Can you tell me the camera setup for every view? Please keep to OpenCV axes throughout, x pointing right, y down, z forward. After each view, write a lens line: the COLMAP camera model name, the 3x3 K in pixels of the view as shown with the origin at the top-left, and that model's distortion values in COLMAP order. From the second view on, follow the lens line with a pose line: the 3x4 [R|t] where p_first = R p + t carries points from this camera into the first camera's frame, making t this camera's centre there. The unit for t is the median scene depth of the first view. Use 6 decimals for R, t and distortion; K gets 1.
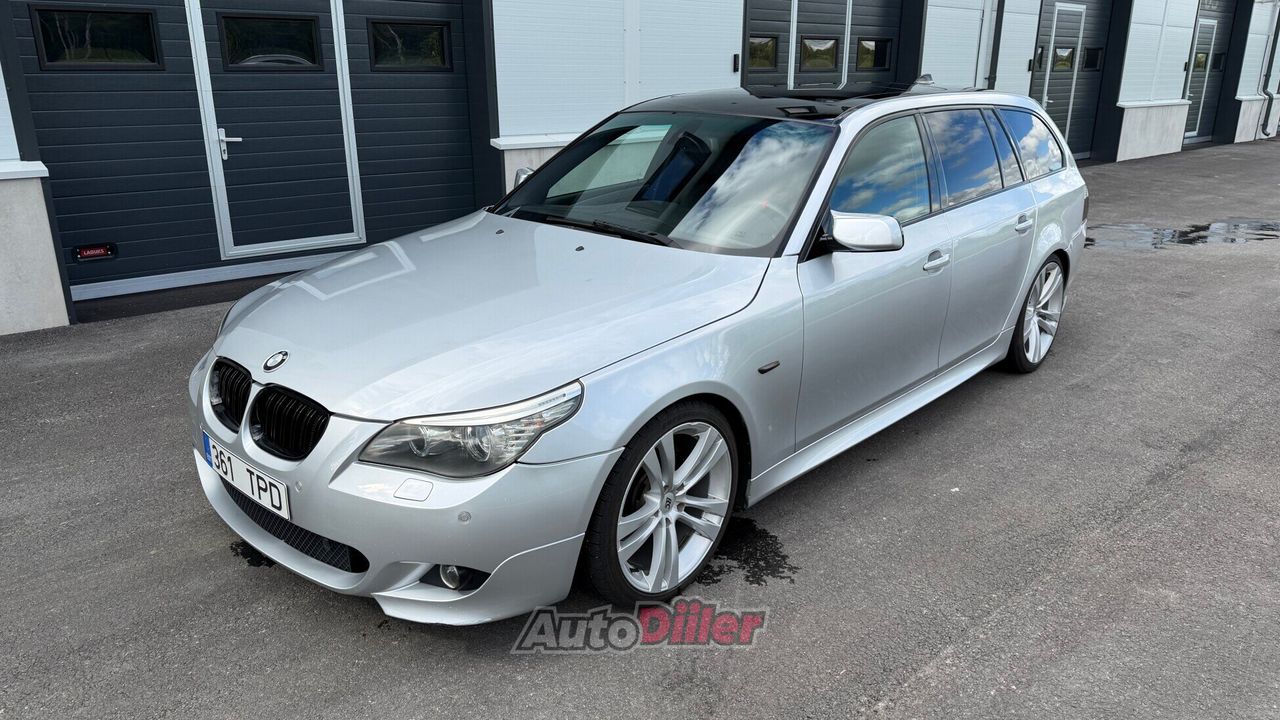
lens RADIAL K [[890.8, 0, 640.0], [0, 890.8, 360.0], [0, 0, 1]] dist [-0.011029, -0.005923]
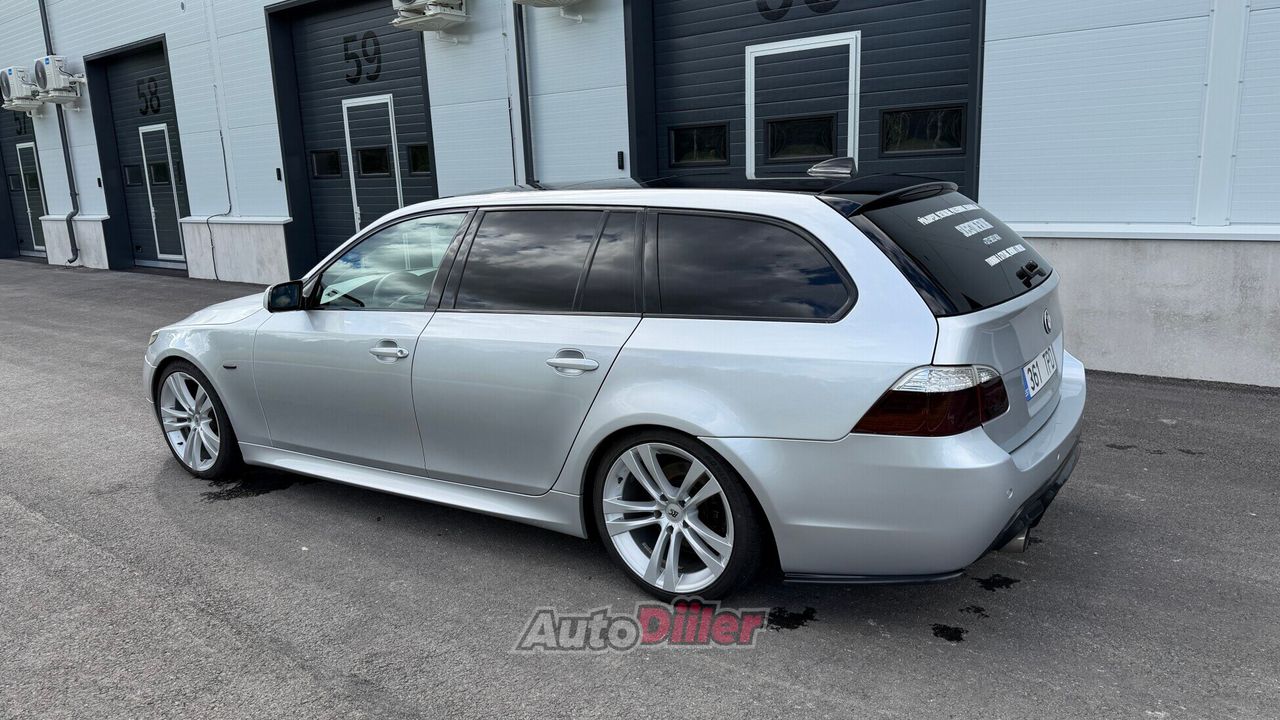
lens RADIAL K [[890.8, 0, 640.0], [0, 890.8, 360.0], [0, 0, 1]] dist [-0.011029, -0.005923]
pose [[0.170367, 0.196529, -0.965583, 1.509603], [-0.270442, 0.951606, 0.145968, -0.363234], [0.947542, 0.236266, 0.215272, 1.163098]]
